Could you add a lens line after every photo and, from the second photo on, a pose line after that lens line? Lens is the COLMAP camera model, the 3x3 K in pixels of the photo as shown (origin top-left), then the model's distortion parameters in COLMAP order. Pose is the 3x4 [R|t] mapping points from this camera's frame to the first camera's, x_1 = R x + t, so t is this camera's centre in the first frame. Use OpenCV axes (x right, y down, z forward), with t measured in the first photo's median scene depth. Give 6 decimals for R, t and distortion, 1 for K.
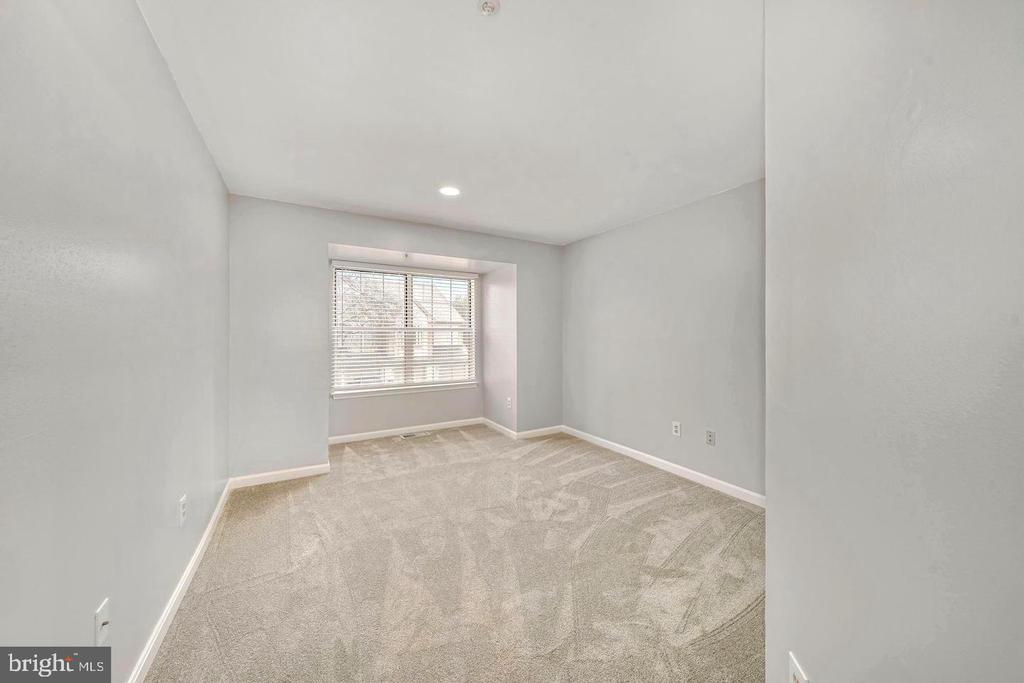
lens RADIAL K [[355.3, 0, 516.4], [0, 355.3, 332.9], [0, 0, 1]] dist [0.000141, 0.000010]
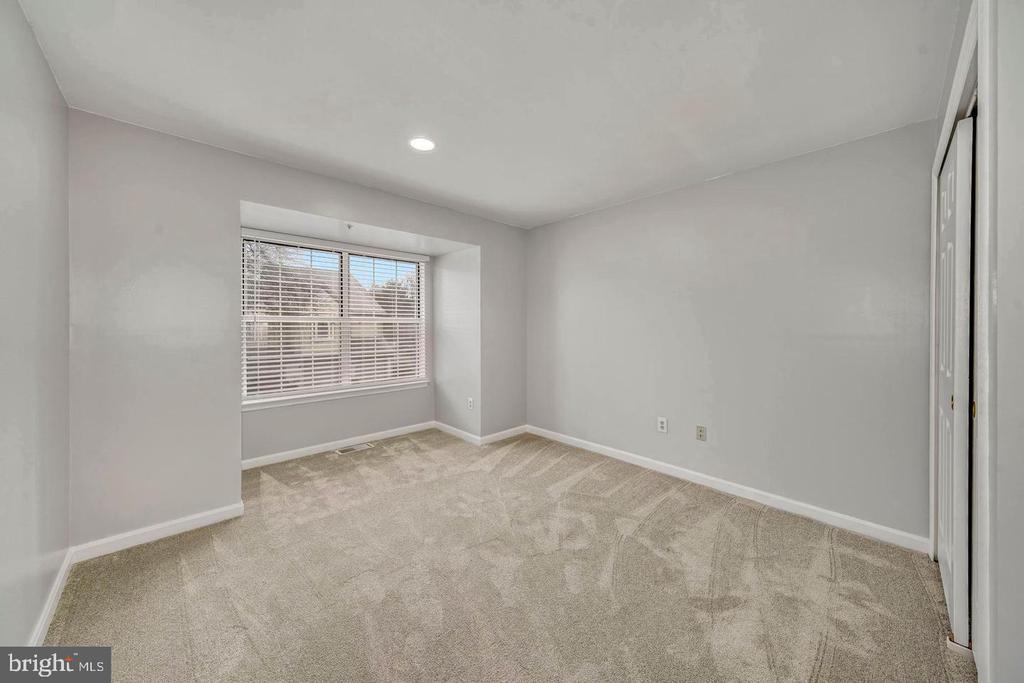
lens RADIAL K [[352.1, 0, 516.7], [0, 352.1, 325.8], [0, 0, 1]] dist [0.001090, 0.000145]
pose [[0.973695, 0.000973, 0.227852, -0.133170], [-0.001505, 0.999997, 0.002164, 0.002838], [-0.227849, -0.002450, 0.973693, 0.155841]]
